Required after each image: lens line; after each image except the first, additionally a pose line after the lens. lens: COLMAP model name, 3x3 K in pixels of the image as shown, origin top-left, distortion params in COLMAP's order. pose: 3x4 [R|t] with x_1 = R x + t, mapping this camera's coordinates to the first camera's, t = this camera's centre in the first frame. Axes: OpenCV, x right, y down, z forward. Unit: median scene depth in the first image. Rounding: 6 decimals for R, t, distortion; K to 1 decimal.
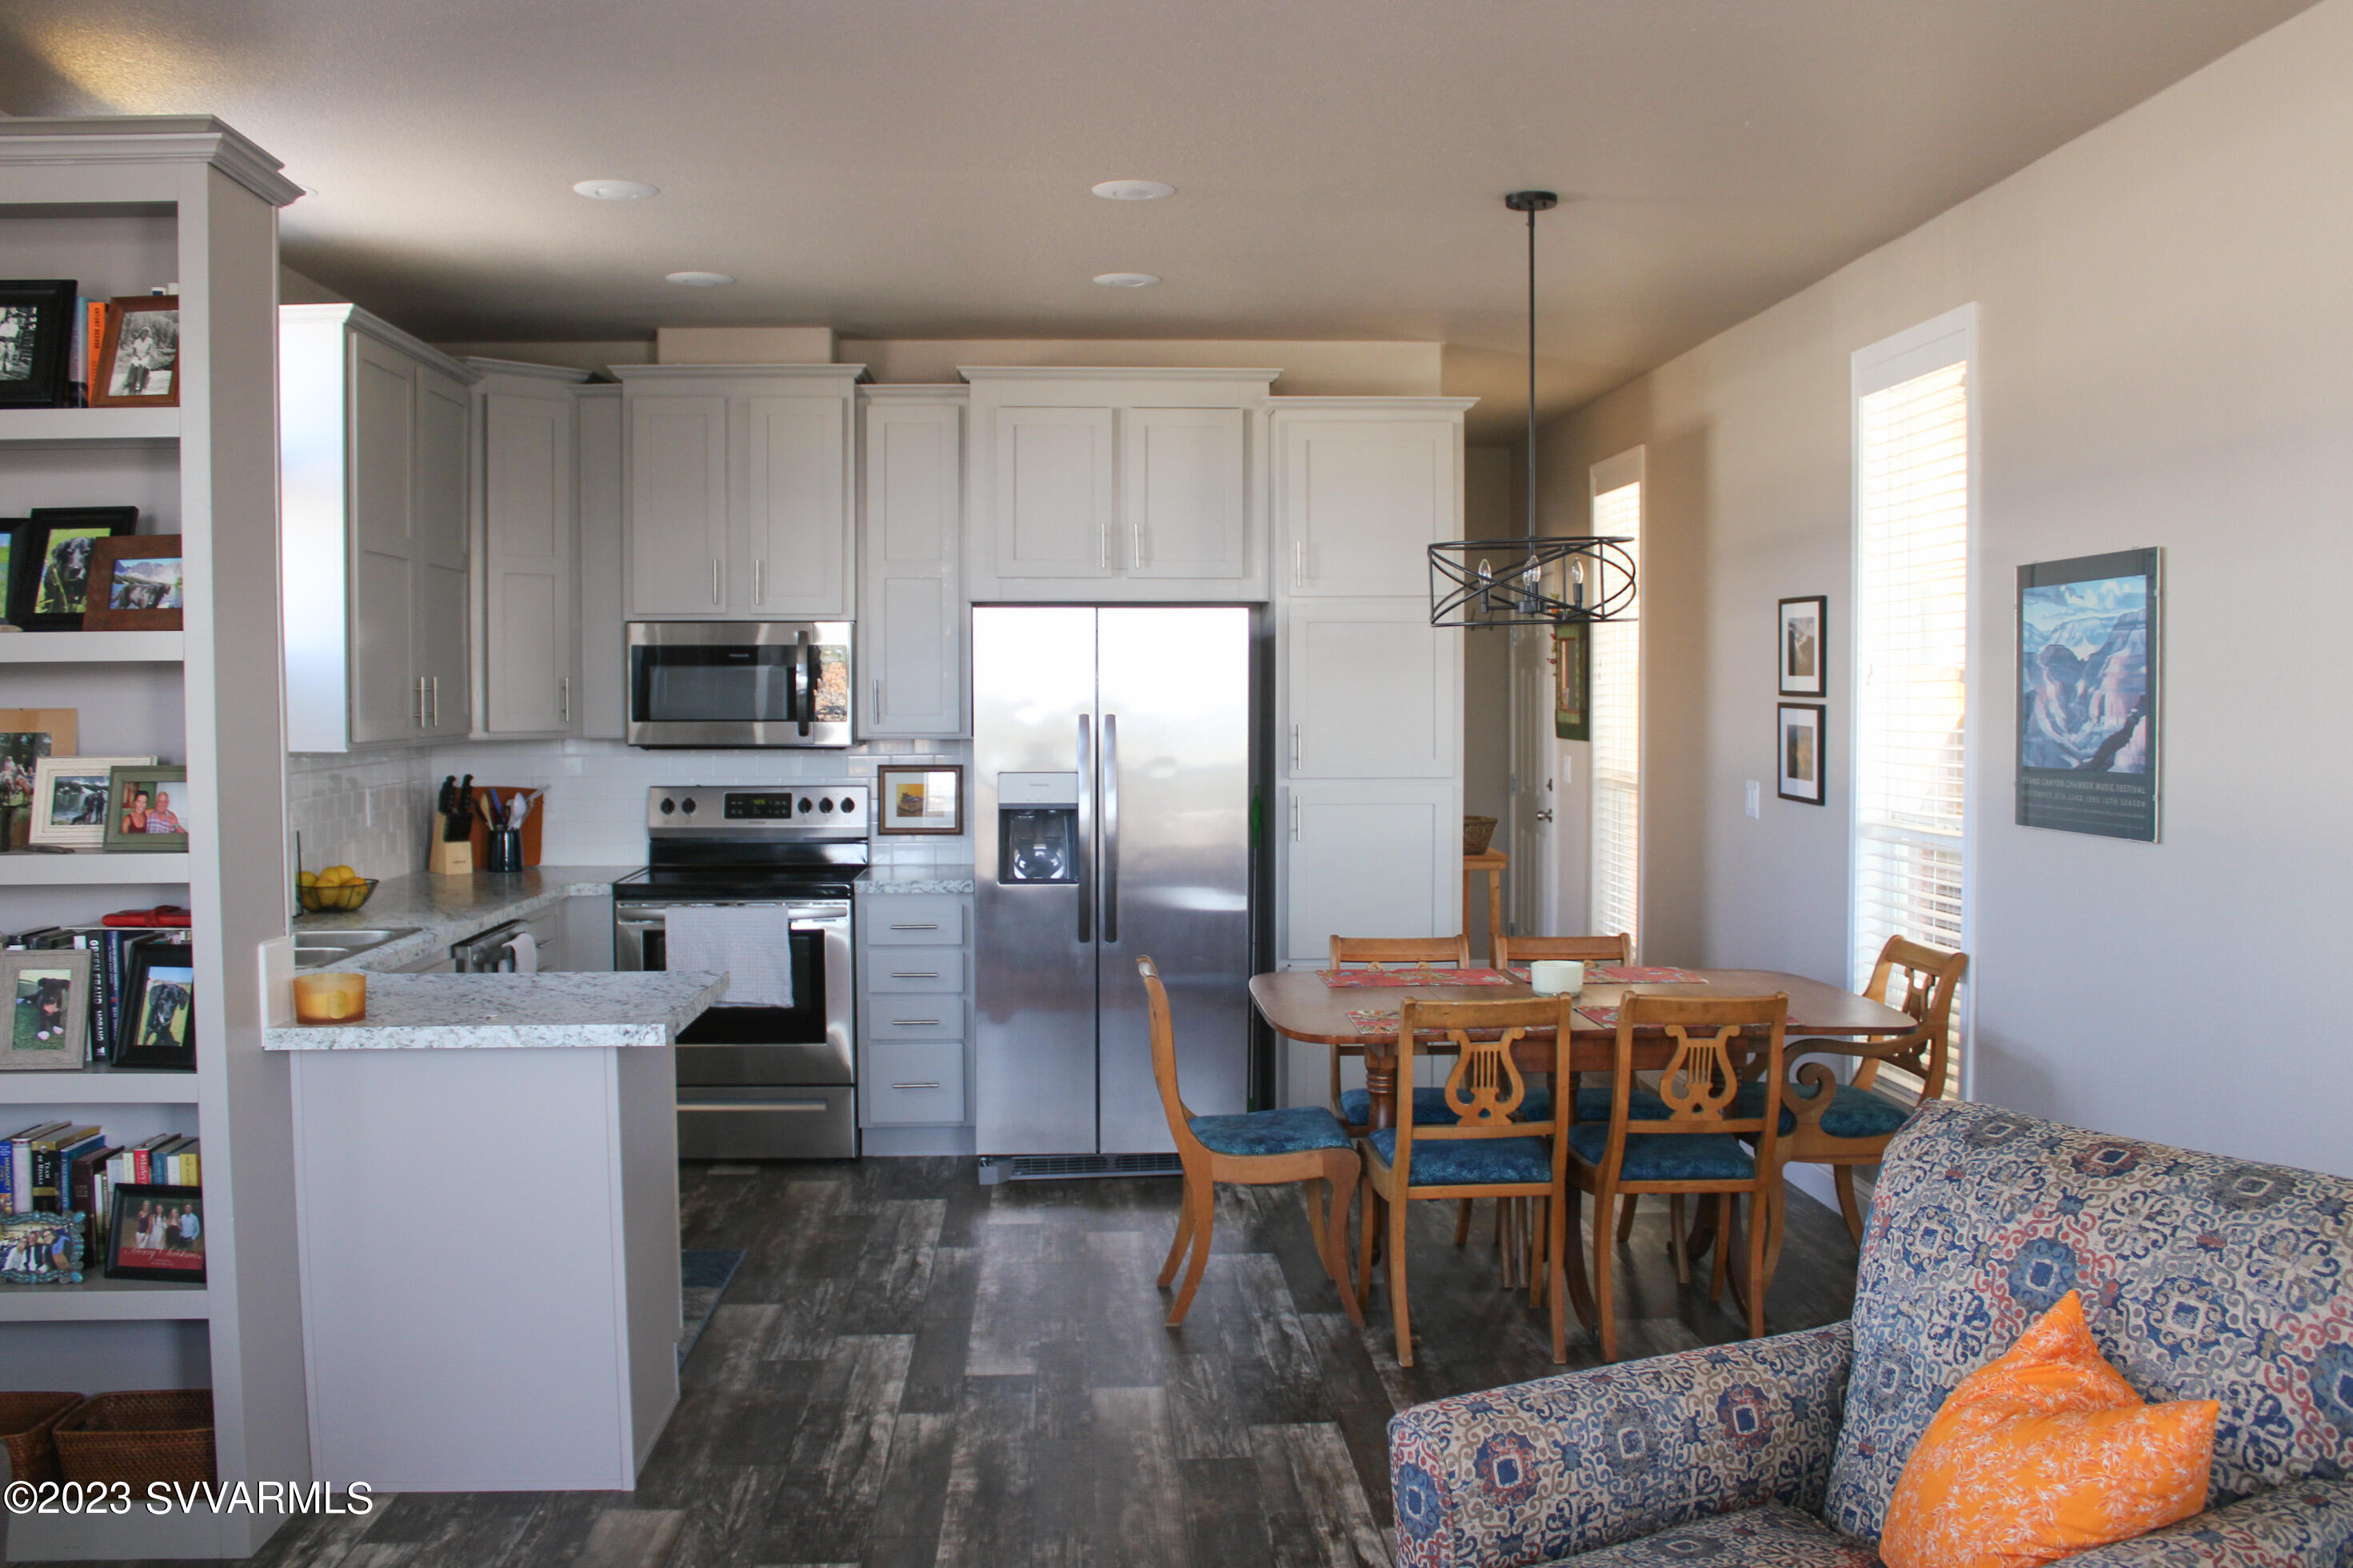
lens RADIAL K [[2165.3, 0, 1176.5], [0, 2165.3, 784.0], [0, 0, 1]] dist [-0.133272, 0.005667]
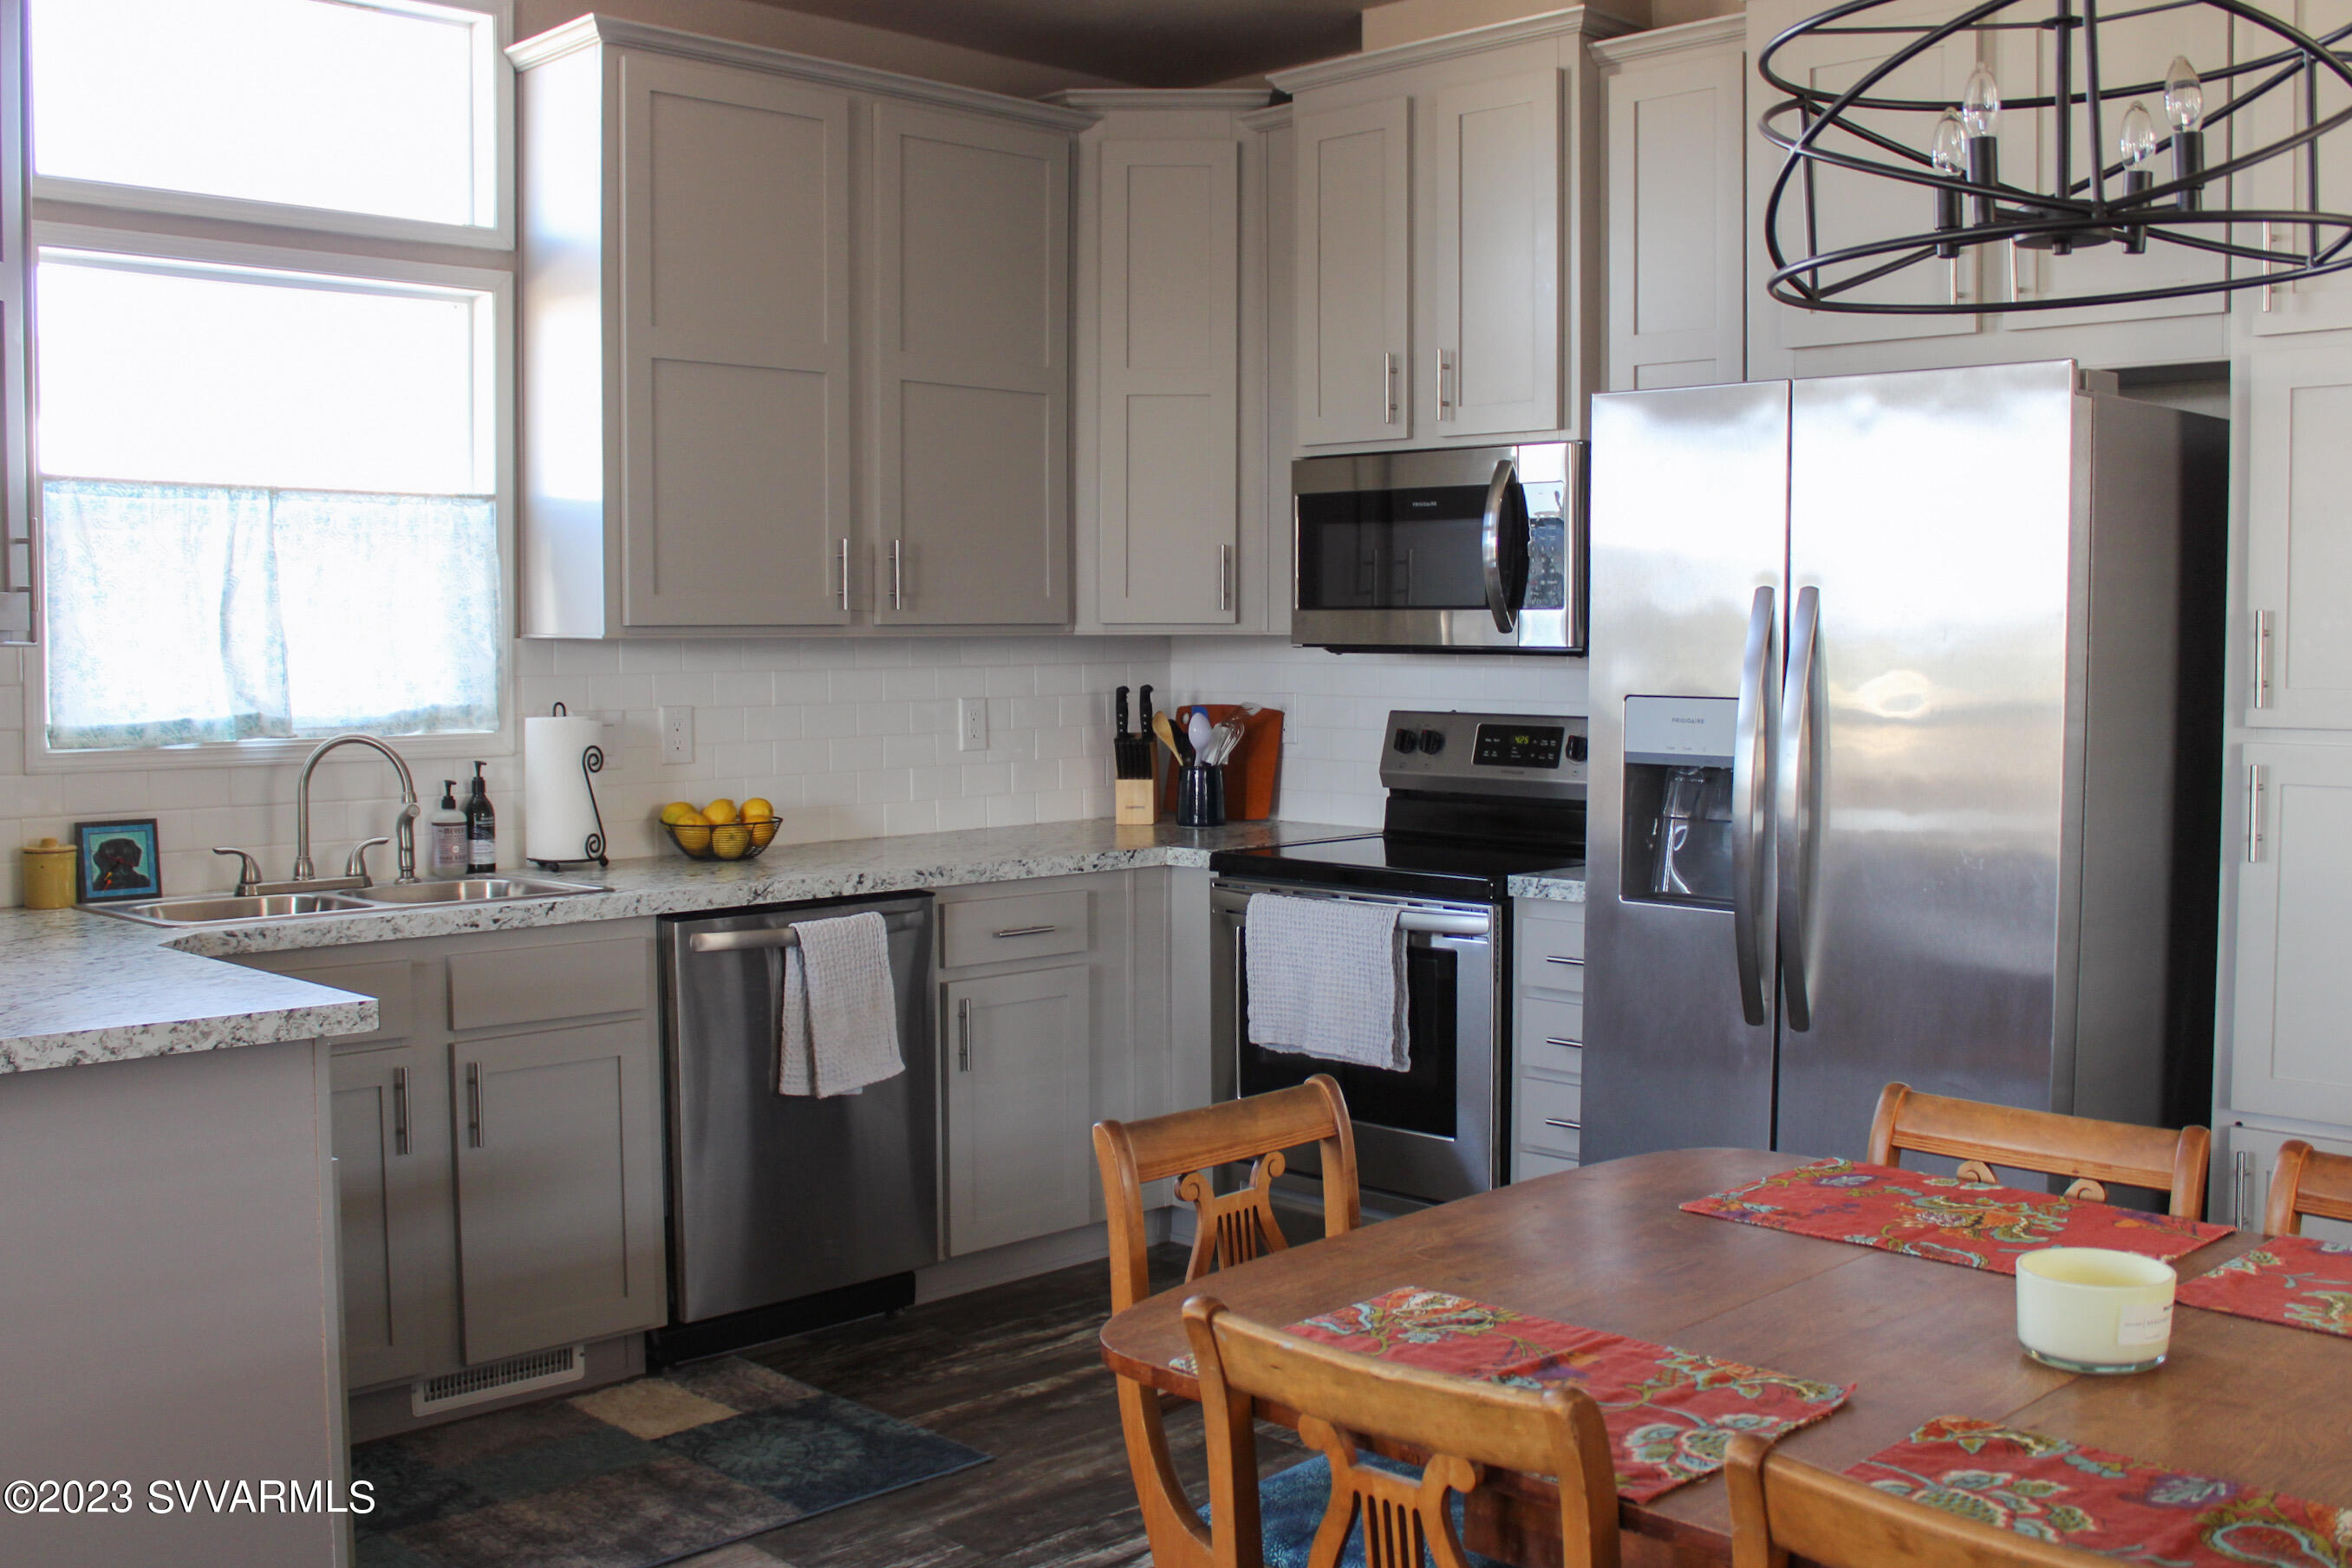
lens RADIAL K [[2316.3, 0, 1176.0], [0, 2316.3, 784.0], [0, 0, 1]] dist [-0.111744, 0.010639]
pose [[0.665922, 0.049063, -0.744407, 0.256749], [-0.032135, 0.998795, 0.037082, -0.000743], [0.745329, -0.000772, 0.666696, 0.496670]]
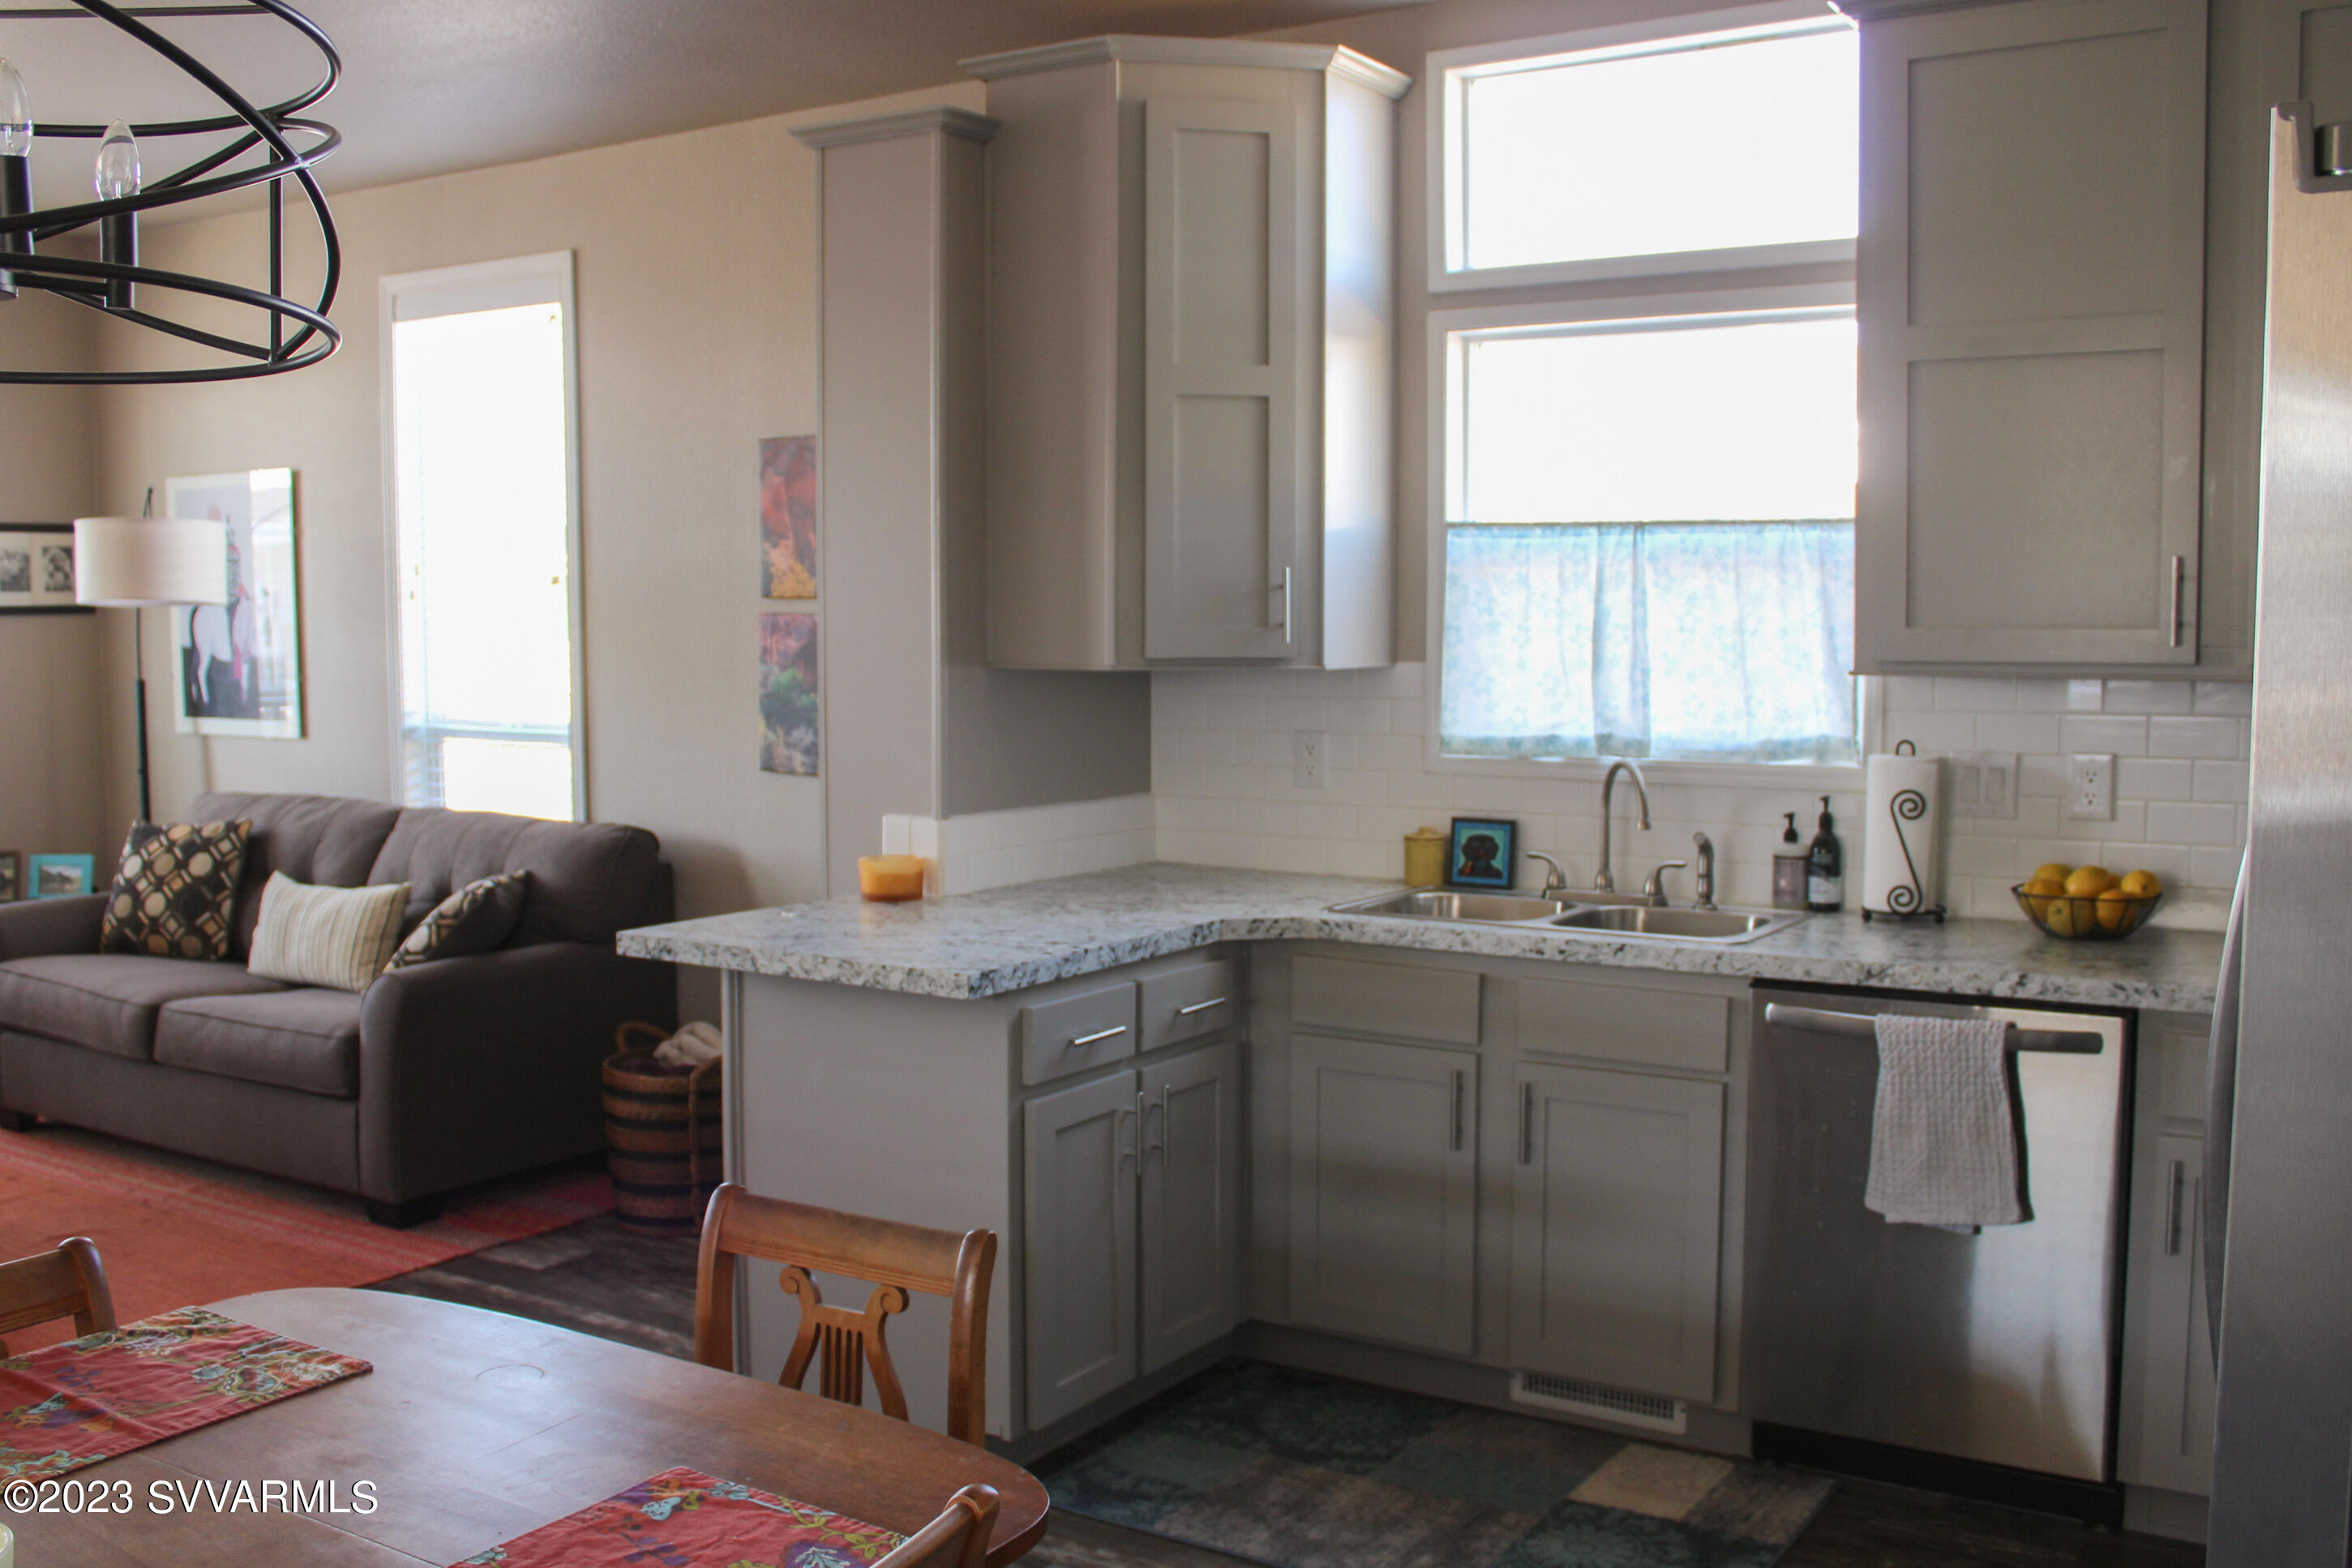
lens RADIAL K [[2164.7, 0, 1176.0], [0, 2164.7, 784.0], [0, 0, 1]] dist [-0.133272, 0.005667]
pose [[-0.583037, 0.069824, -0.809440, 0.217889], [-0.028778, 0.993900, 0.106464, -0.036614], [0.811936, 0.085367, -0.577471, 0.969169]]
